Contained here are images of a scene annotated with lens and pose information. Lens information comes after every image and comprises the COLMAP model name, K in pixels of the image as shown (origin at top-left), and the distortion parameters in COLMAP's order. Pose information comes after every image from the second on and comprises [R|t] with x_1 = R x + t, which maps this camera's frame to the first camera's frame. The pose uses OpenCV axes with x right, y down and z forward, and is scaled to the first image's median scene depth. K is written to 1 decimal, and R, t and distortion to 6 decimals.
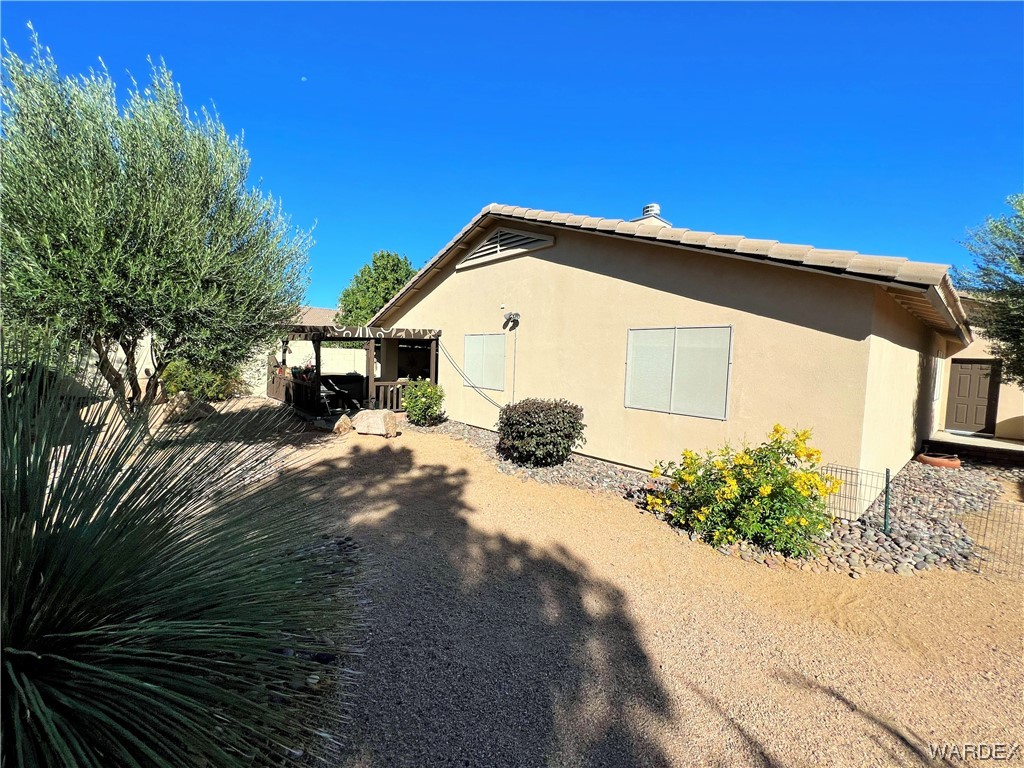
lens RADIAL K [[407.2, 0, 509.1], [0, 407.2, 383.5], [0, 0, 1]] dist [-0.002823, -0.000646]
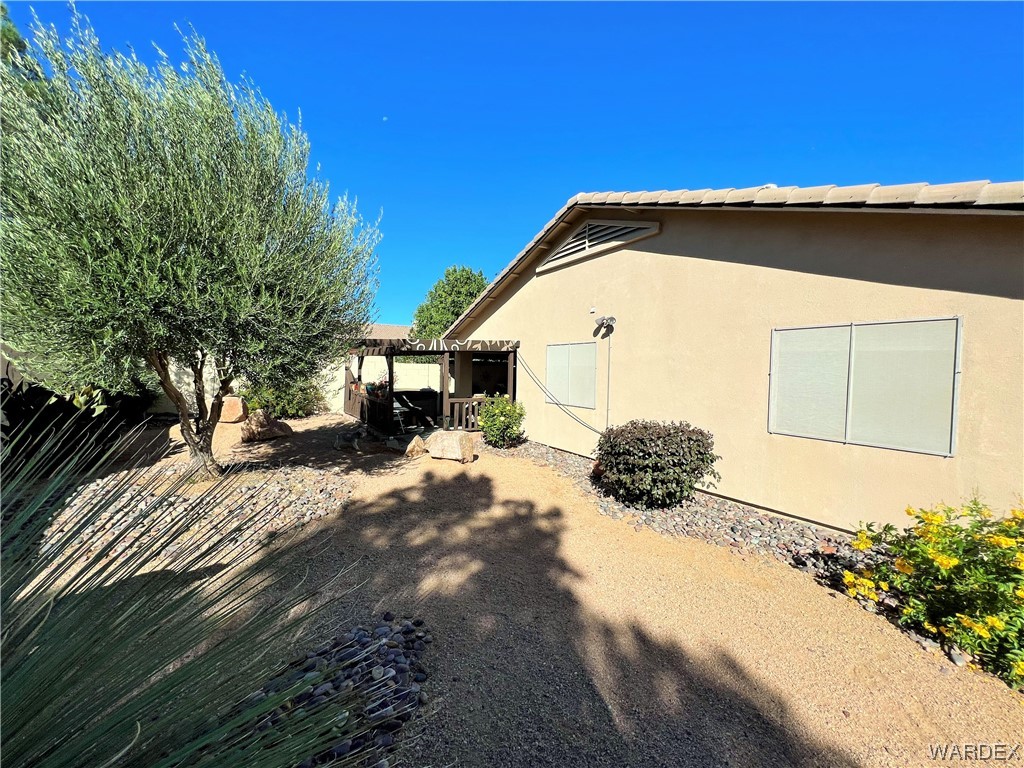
lens RADIAL K [[407.2, 0, 512.7], [0, 407.2, 385.2], [0, 0, 1]] dist [-0.002823, -0.000646]
pose [[0.987299, -0.008640, -0.158637, -0.068631], [0.003914, 0.999540, -0.030083, -0.009863], [0.158824, 0.029080, 0.986879, 0.186343]]
